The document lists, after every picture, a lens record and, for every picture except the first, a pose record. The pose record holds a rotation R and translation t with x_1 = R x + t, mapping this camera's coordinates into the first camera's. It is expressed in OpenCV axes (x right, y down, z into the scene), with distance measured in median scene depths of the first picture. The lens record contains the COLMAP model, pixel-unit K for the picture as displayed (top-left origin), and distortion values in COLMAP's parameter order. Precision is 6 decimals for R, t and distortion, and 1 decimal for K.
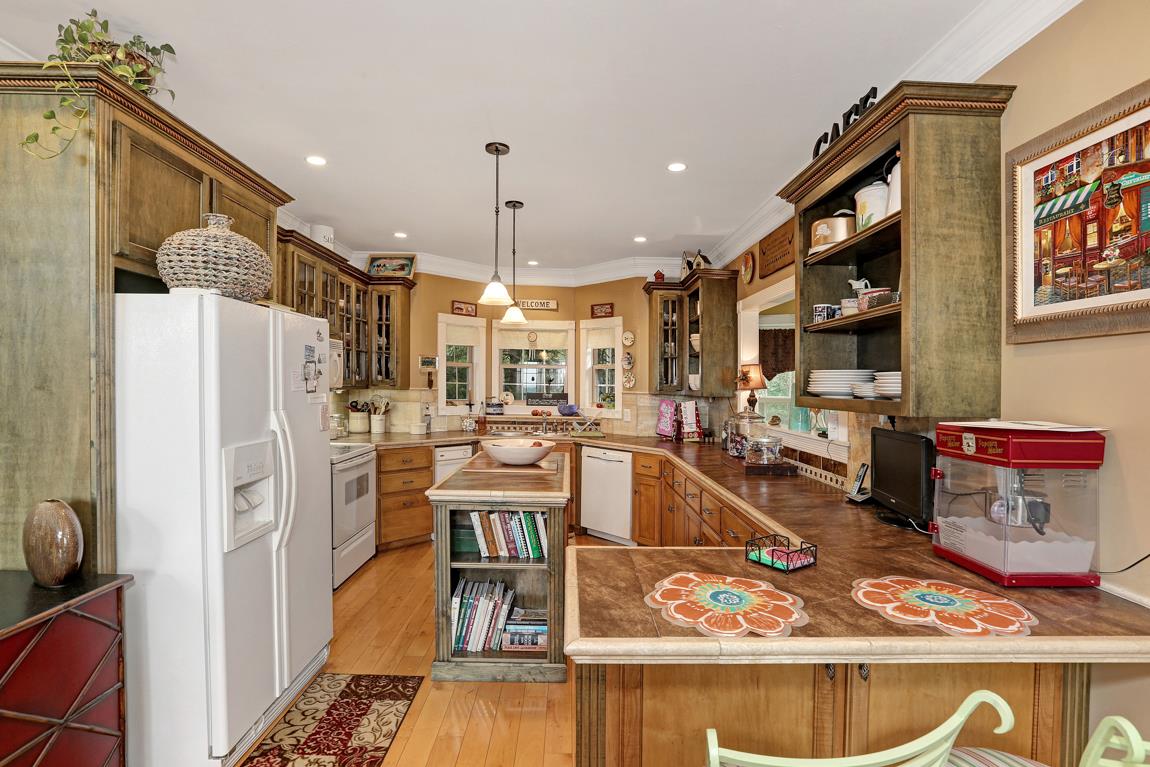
lens RADIAL K [[543.9, 0, 576.2], [0, 543.9, 385.0], [0, 0, 1]] dist [-0.018731, 0.002764]
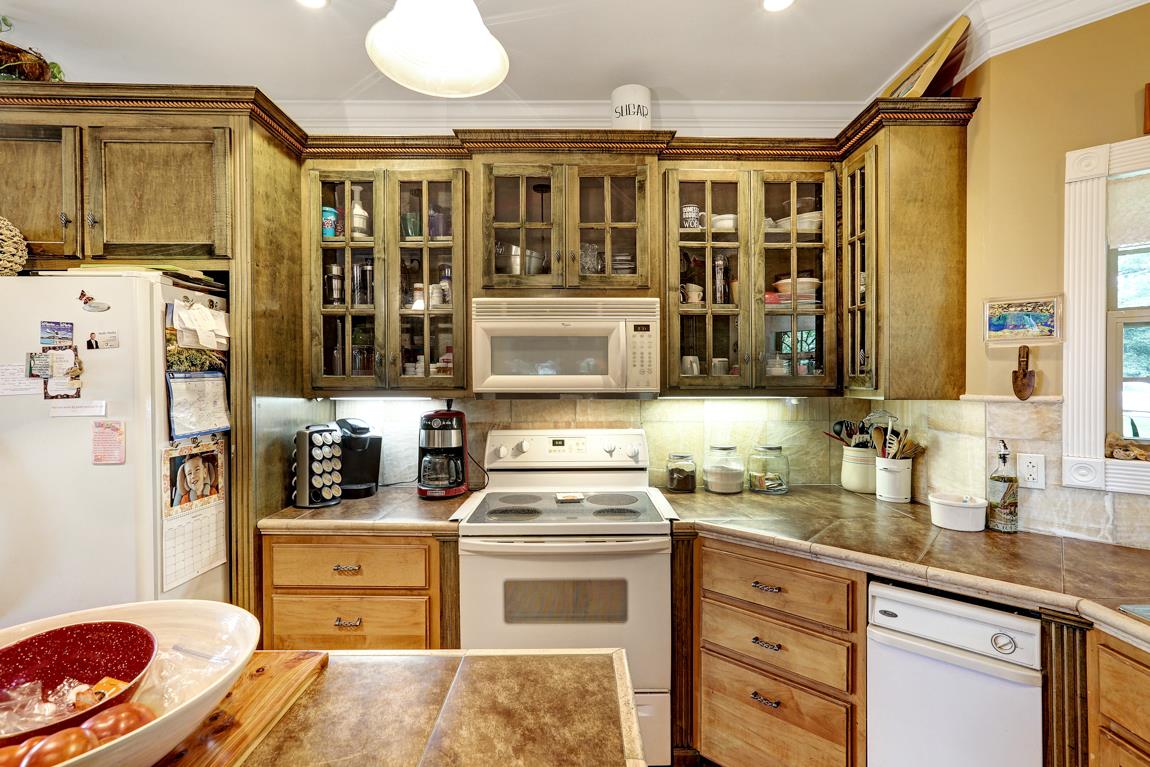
lens RADIAL K [[543.9, 0, 574.0], [0, 543.9, 382.6], [0, 0, 1]] dist [-0.018731, 0.002764]
pose [[-0.013093, -0.007810, -0.999884, 0.056089], [-0.008274, 0.999936, -0.007702, 0.002533], [0.999880, 0.008173, -0.013157, 0.744925]]
